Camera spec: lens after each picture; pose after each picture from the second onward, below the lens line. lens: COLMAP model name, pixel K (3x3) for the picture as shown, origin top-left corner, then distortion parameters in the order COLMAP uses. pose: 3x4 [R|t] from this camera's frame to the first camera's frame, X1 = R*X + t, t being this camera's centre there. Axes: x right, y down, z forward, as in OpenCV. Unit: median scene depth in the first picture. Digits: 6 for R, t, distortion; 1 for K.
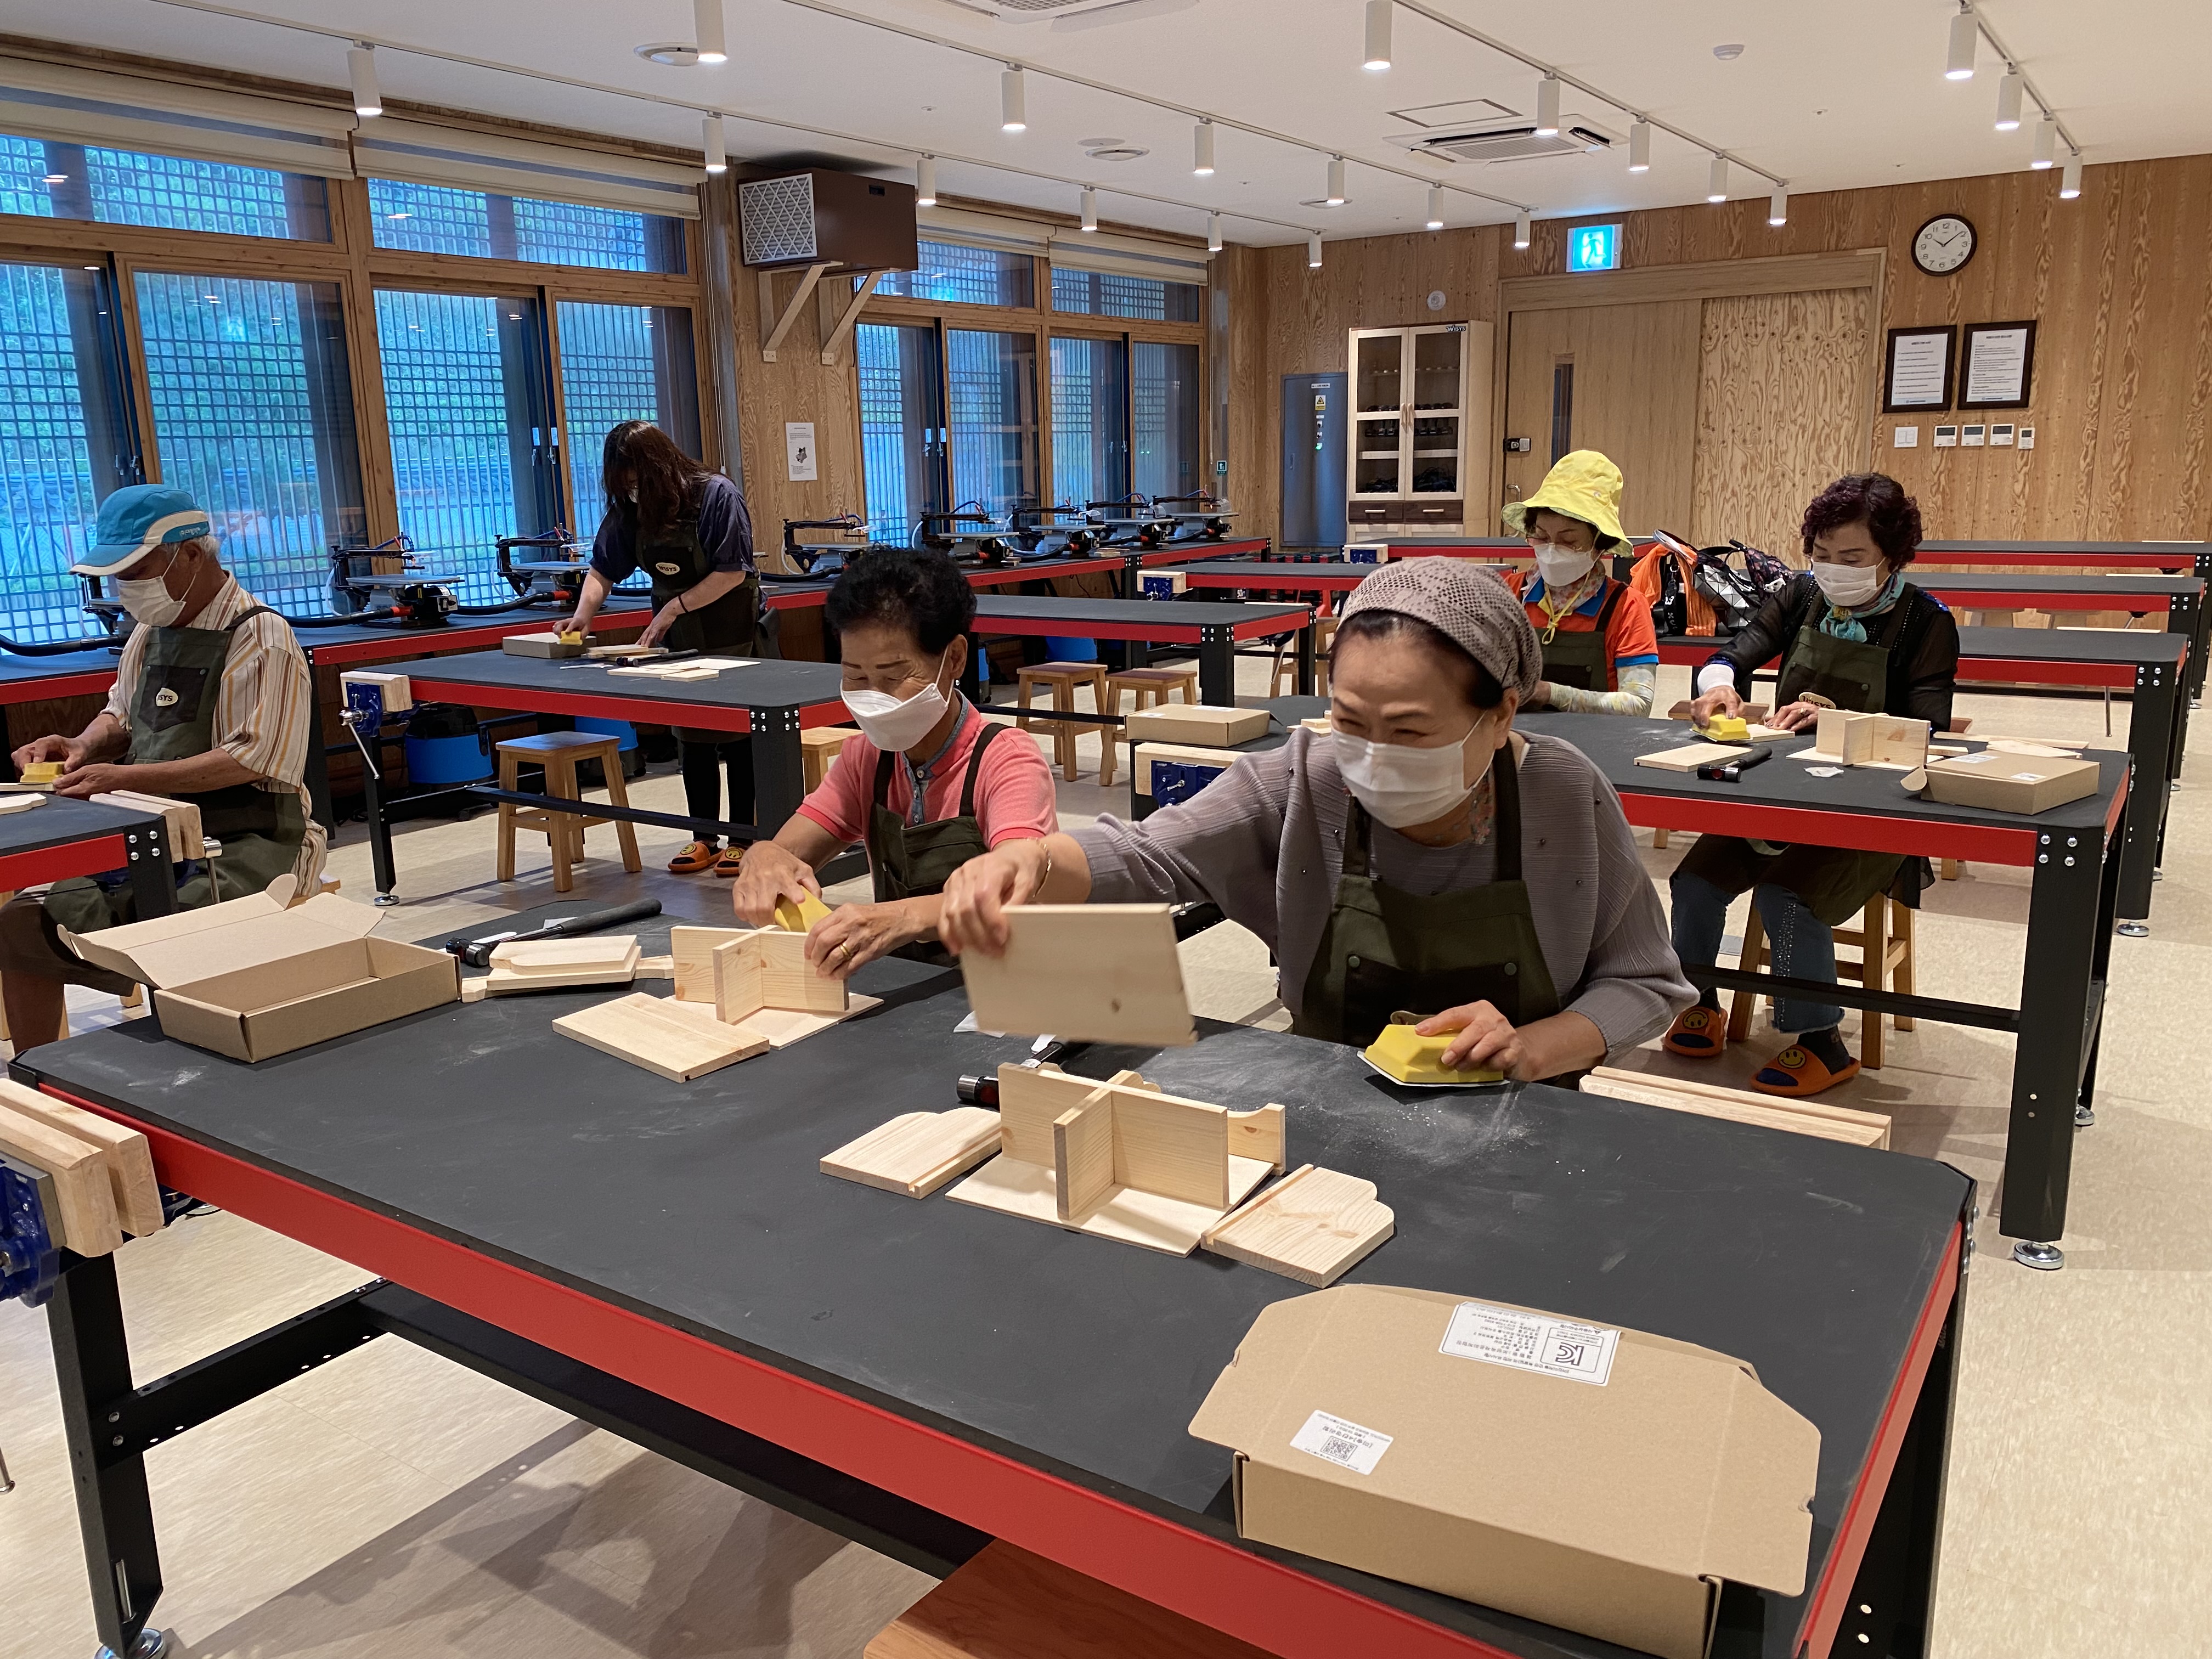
lens RADIAL K [[1687.8, 0, 1087.8], [0, 1687.8, 810.1], [0, 0, 1]] dist [0.012893, -0.021393]
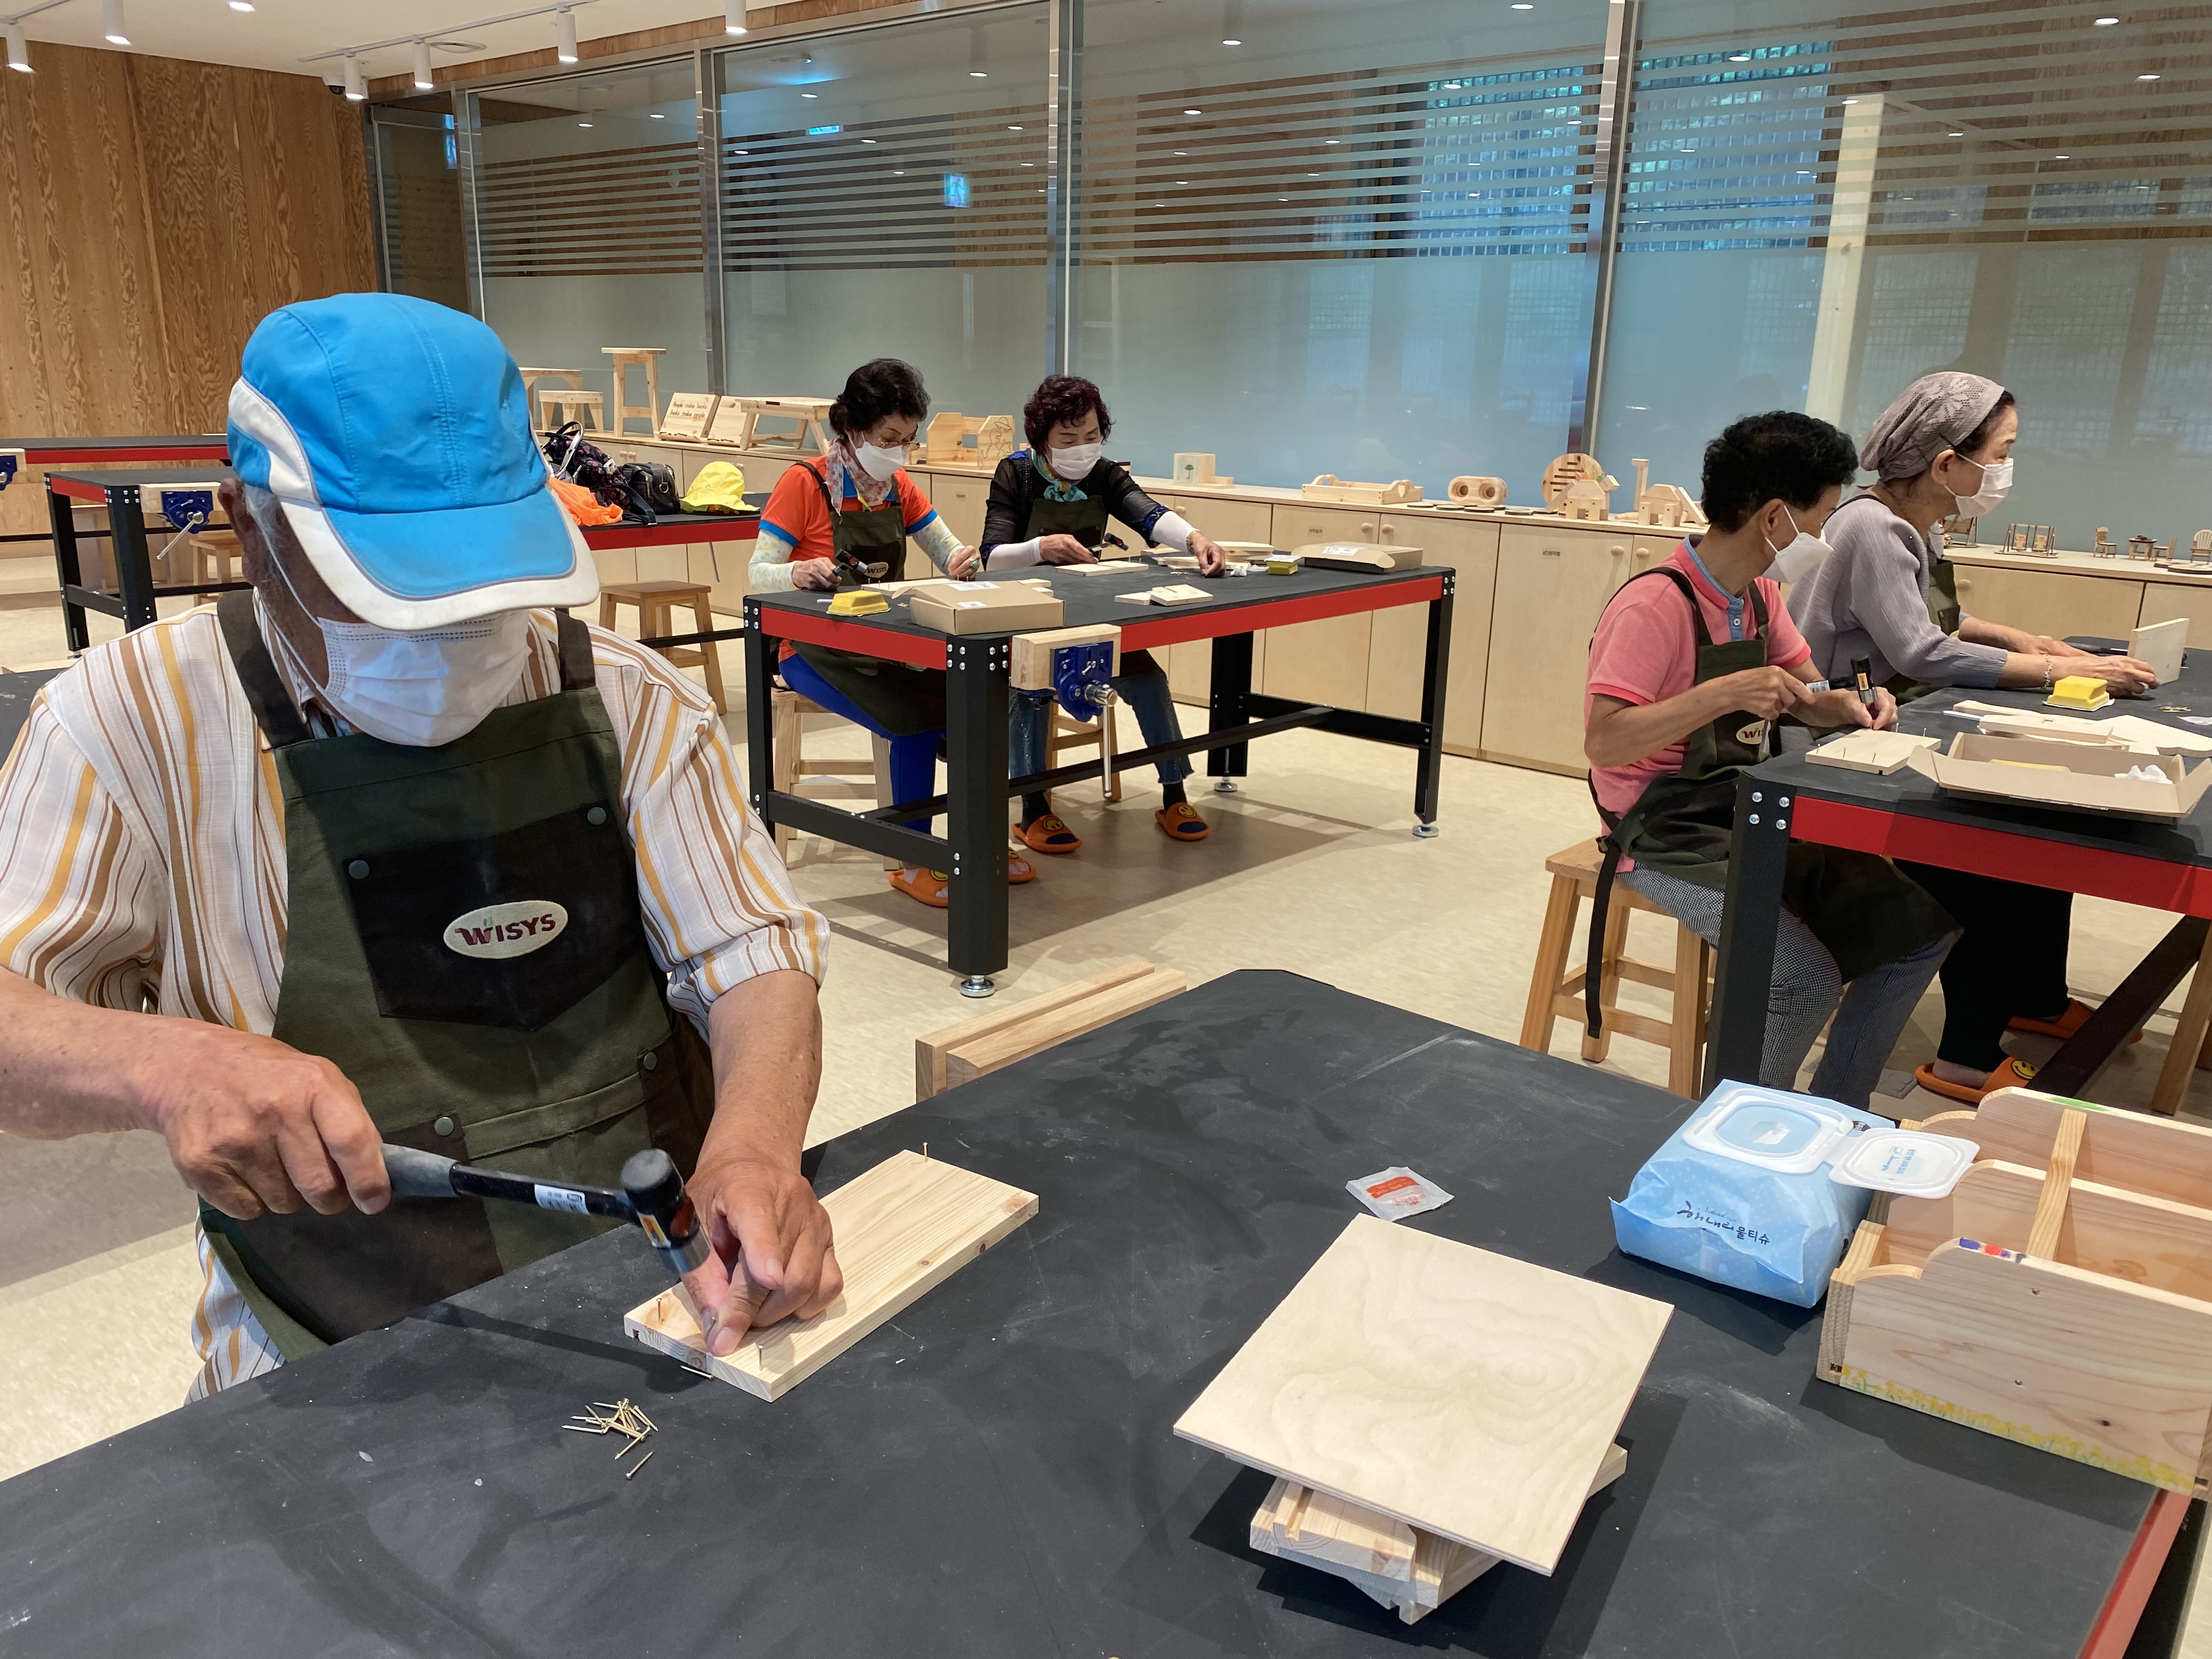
lens RADIAL K [[1687.8, 0, 1120.2], [0, 1687.8, 840.8], [0, 0, 1]] dist [0.012893, -0.021393]
pose [[0.123117, -0.247615, 0.961004, -0.320318], [0.179021, 0.958026, 0.223913, -0.044285], [-0.976111, 0.144473, 0.162278, 0.272830]]
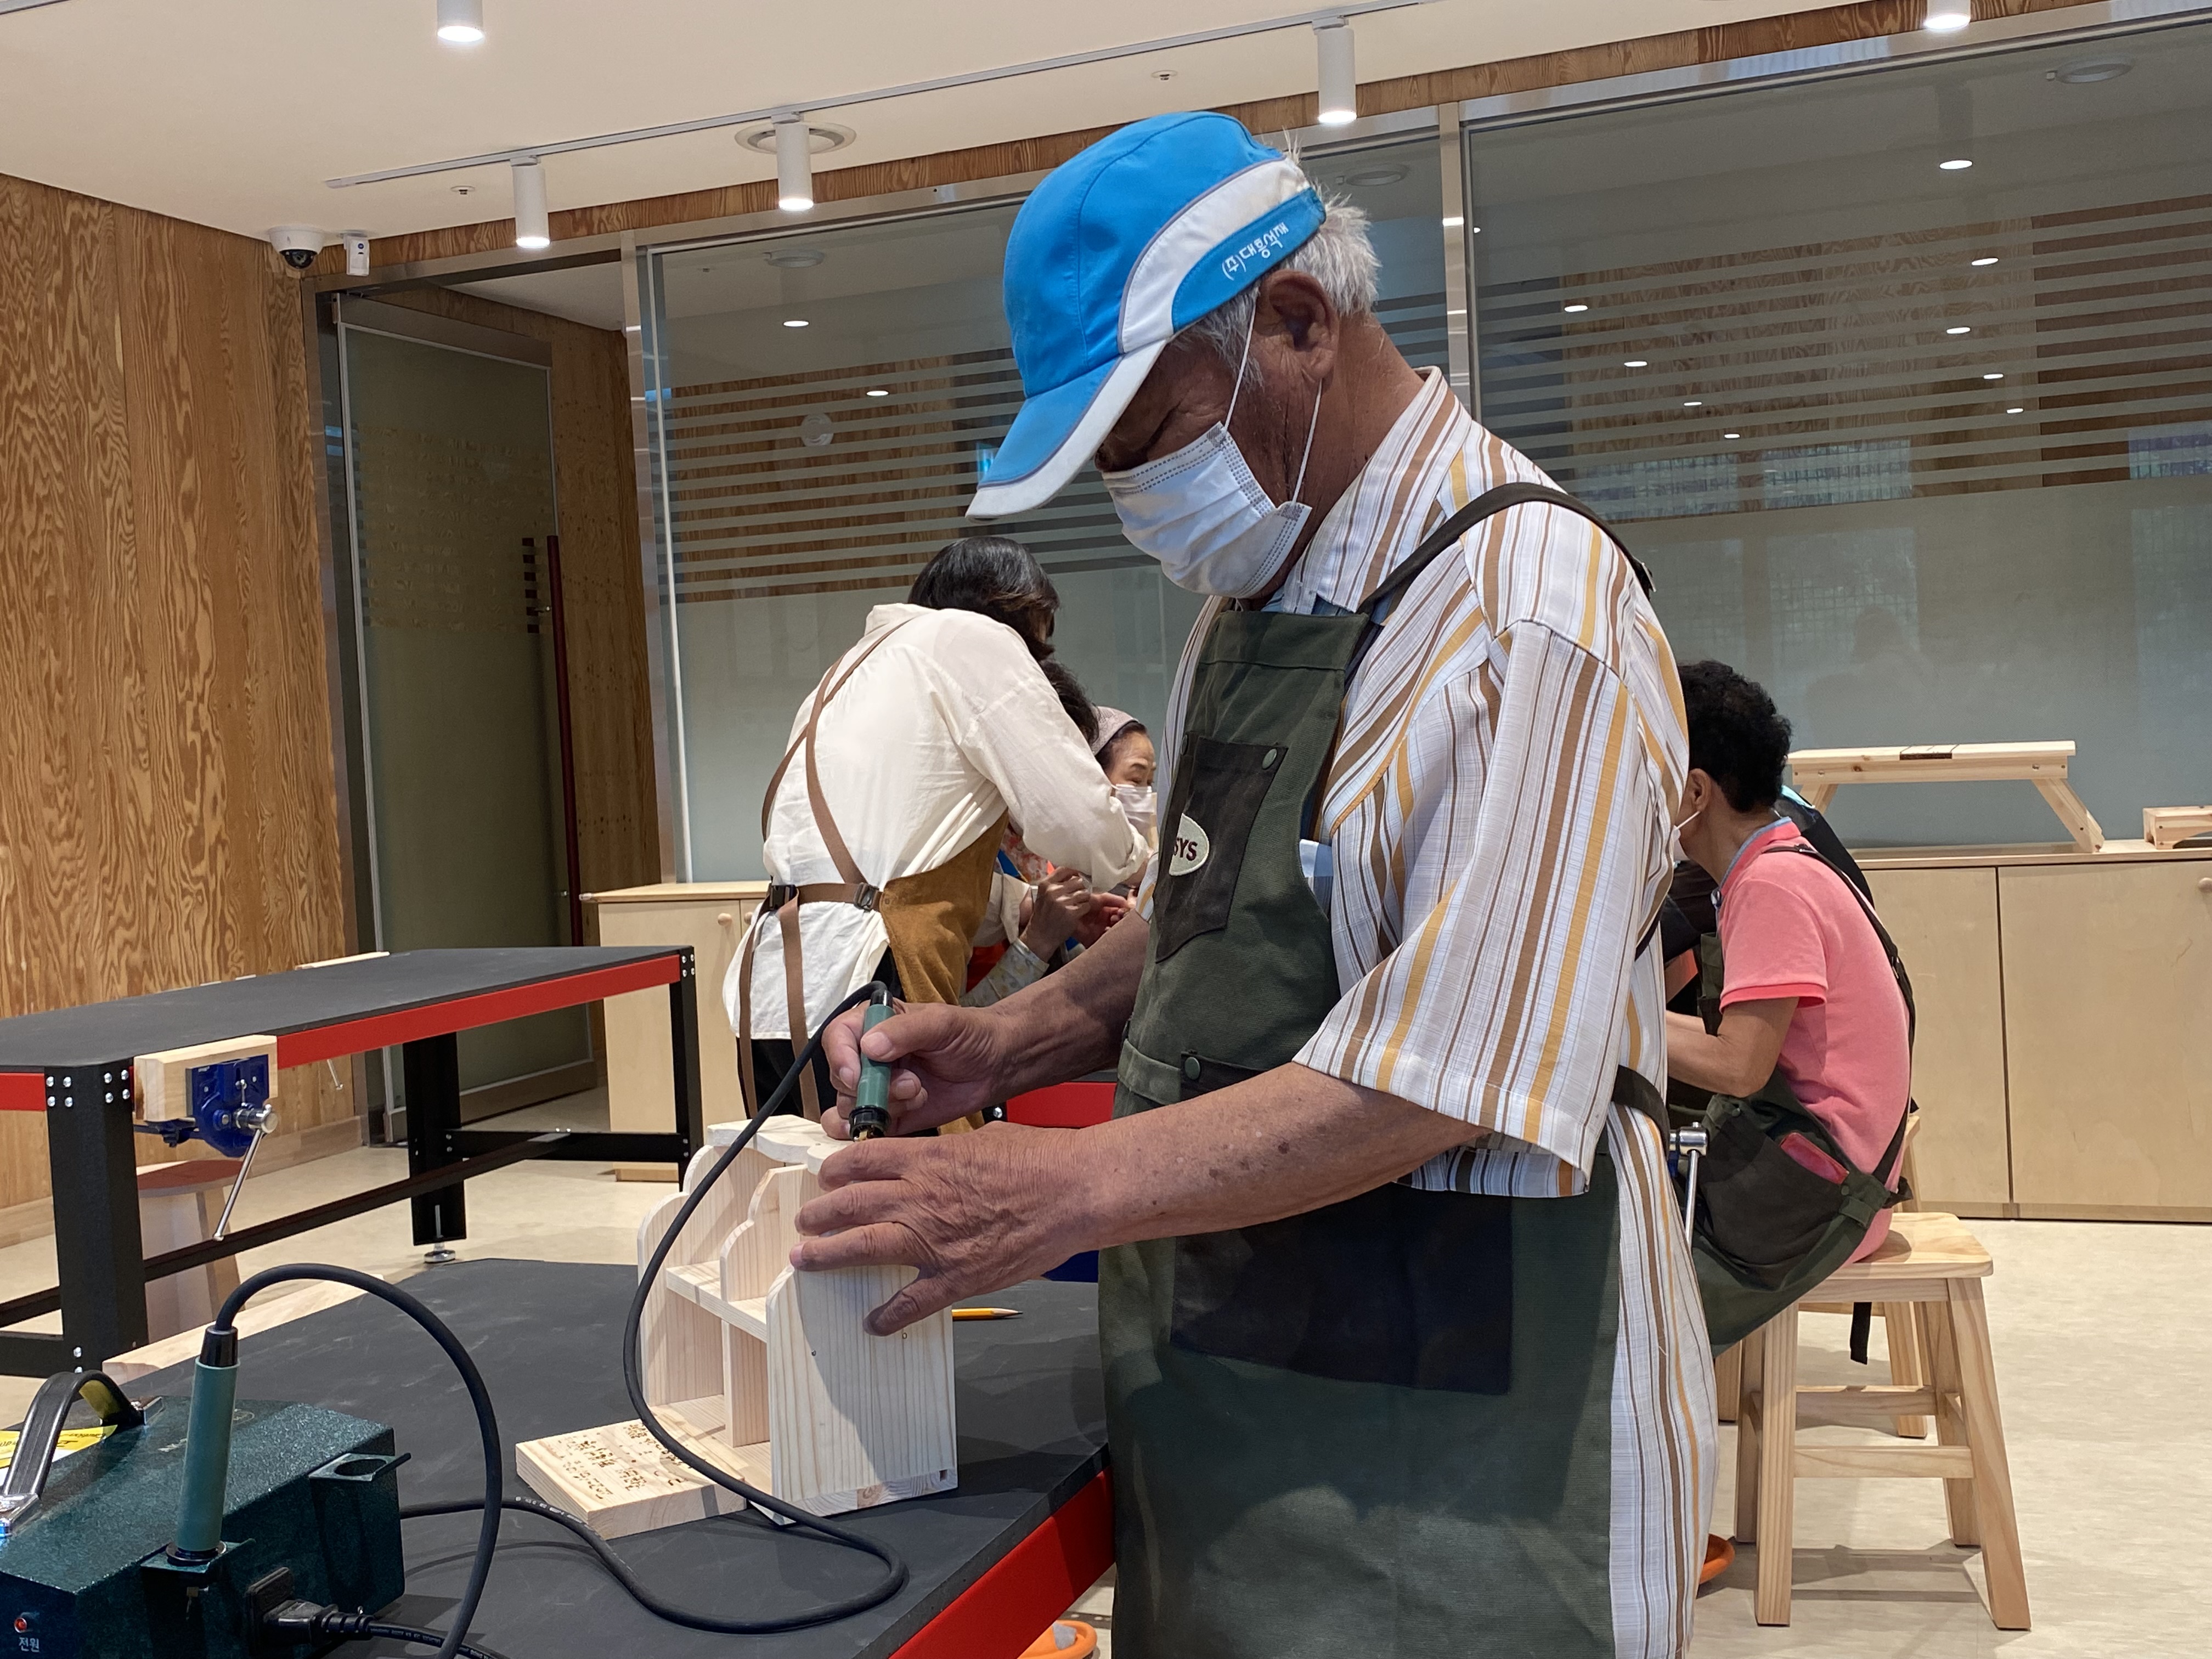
lens RADIAL K [[2239.5, 0, 1104.6], [0, 2239.5, 821.1], [0, 0, 1]] dist [-0.002701, 0.000000]
pose [[-0.249033, -0.001037, 0.968494, 0.008965], [0.264357, 0.961953, 0.069005, -0.156118], [-0.931718, 0.273213, -0.239284, 0.810917]]
